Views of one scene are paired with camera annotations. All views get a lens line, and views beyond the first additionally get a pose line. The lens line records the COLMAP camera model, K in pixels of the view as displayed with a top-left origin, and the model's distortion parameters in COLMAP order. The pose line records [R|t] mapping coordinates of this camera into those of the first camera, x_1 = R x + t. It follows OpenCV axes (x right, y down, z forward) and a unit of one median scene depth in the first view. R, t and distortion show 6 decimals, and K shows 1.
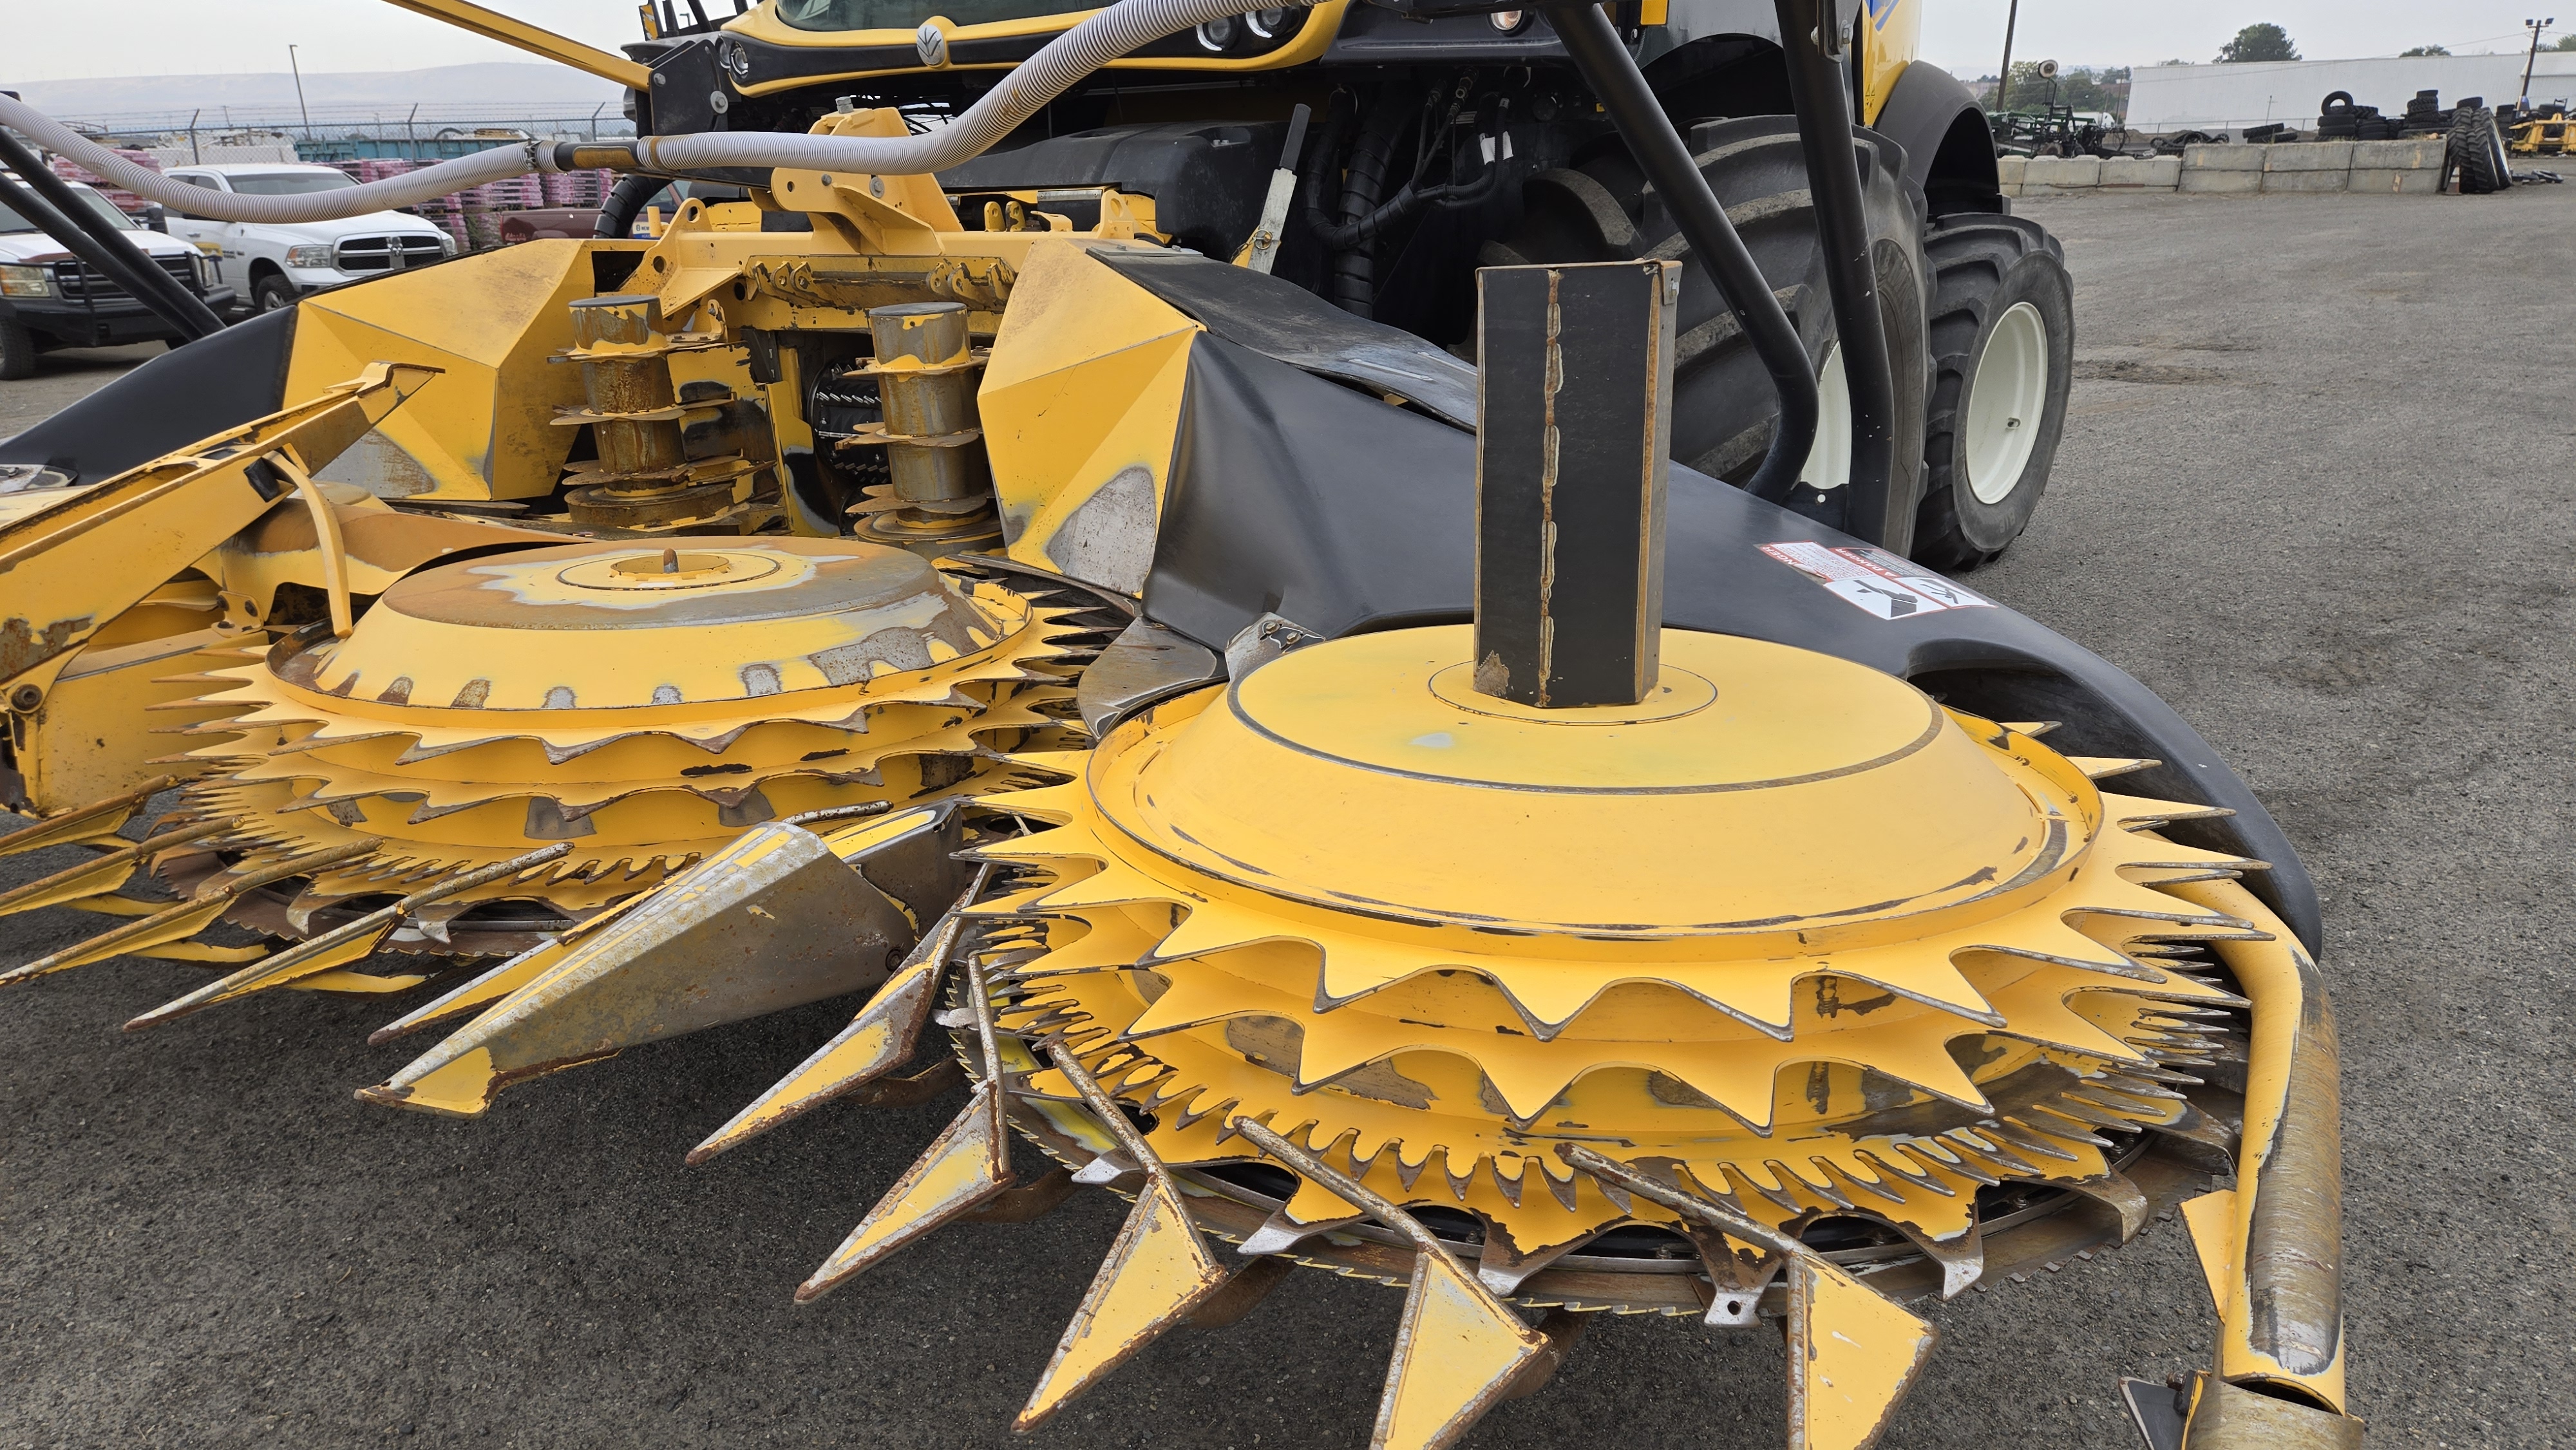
lens RADIAL K [[1714.3, 0, 1280.6], [0, 1714.3, 777.5], [0, 0, 1]] dist [0.087356, -0.079405]
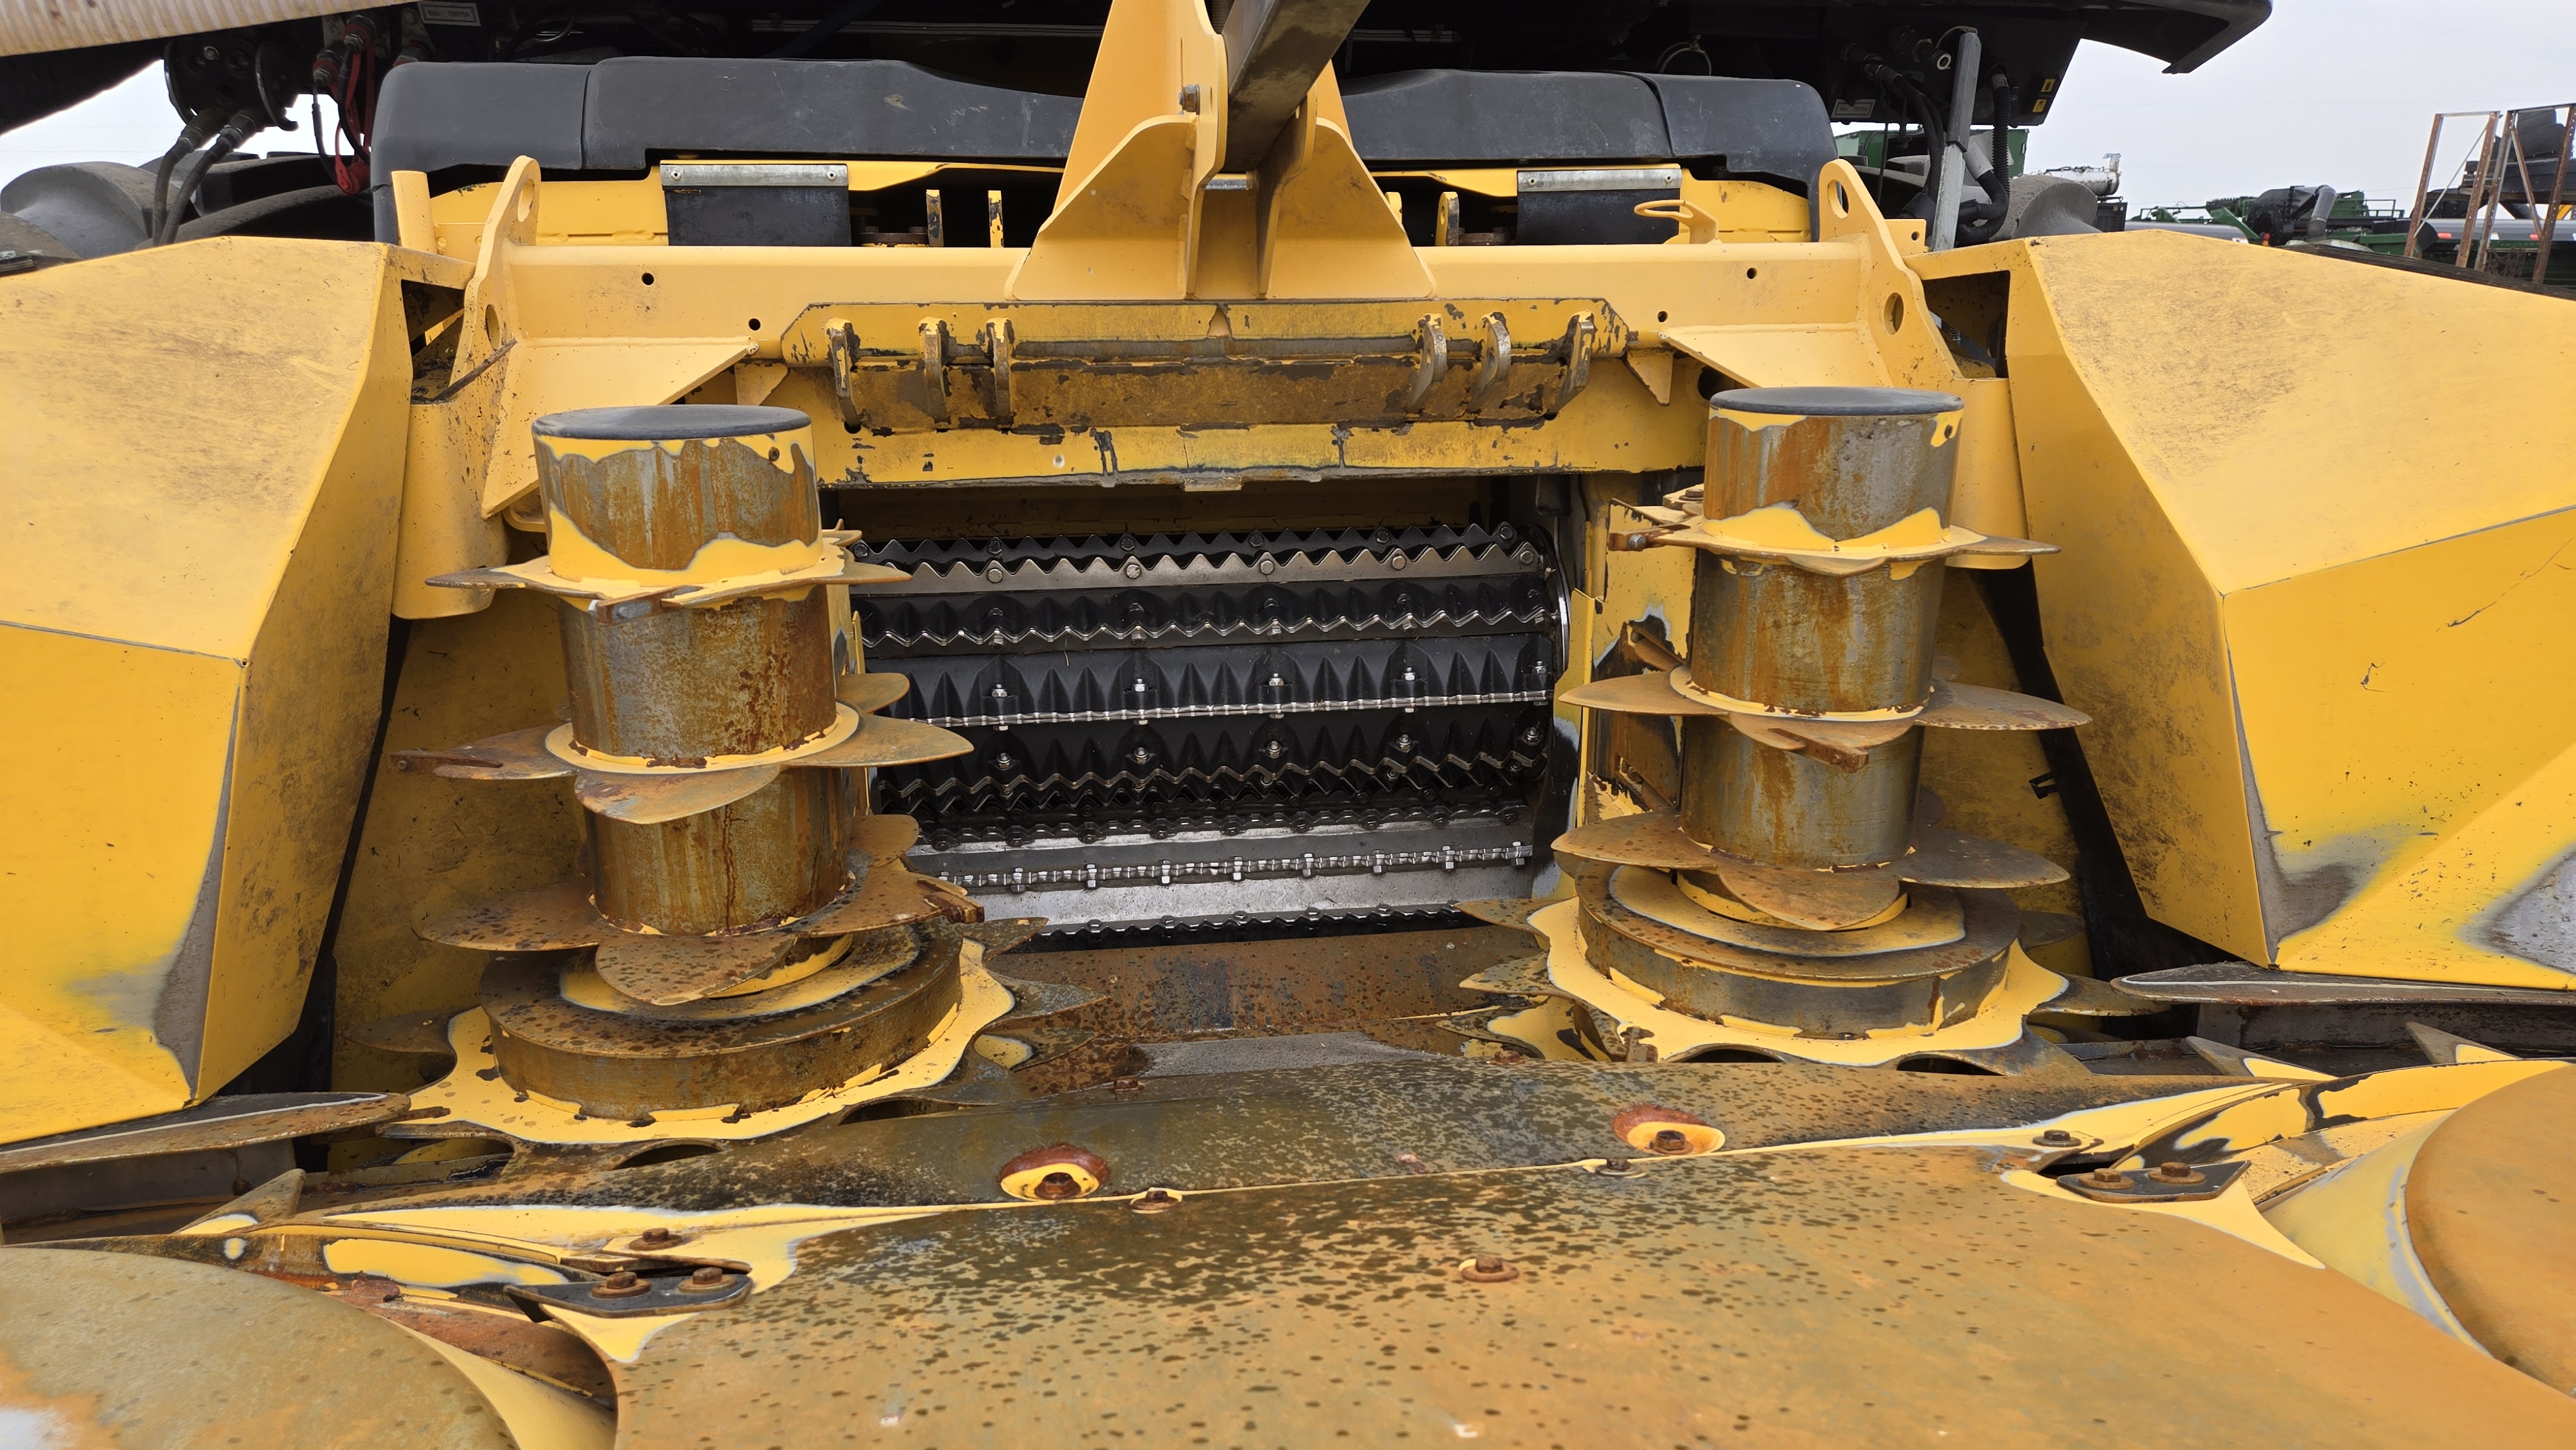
lens RADIAL K [[1723.7, 0, 1265.9], [0, 1723.7, 769.9], [0, 0, 1]] dist [0.086143, -0.077355]
pose [[0.774017, -0.144177, 0.616531, -0.499785], [0.195637, 0.980541, -0.016308, -0.179105], [-0.602183, 0.133238, 0.787162, 0.672399]]
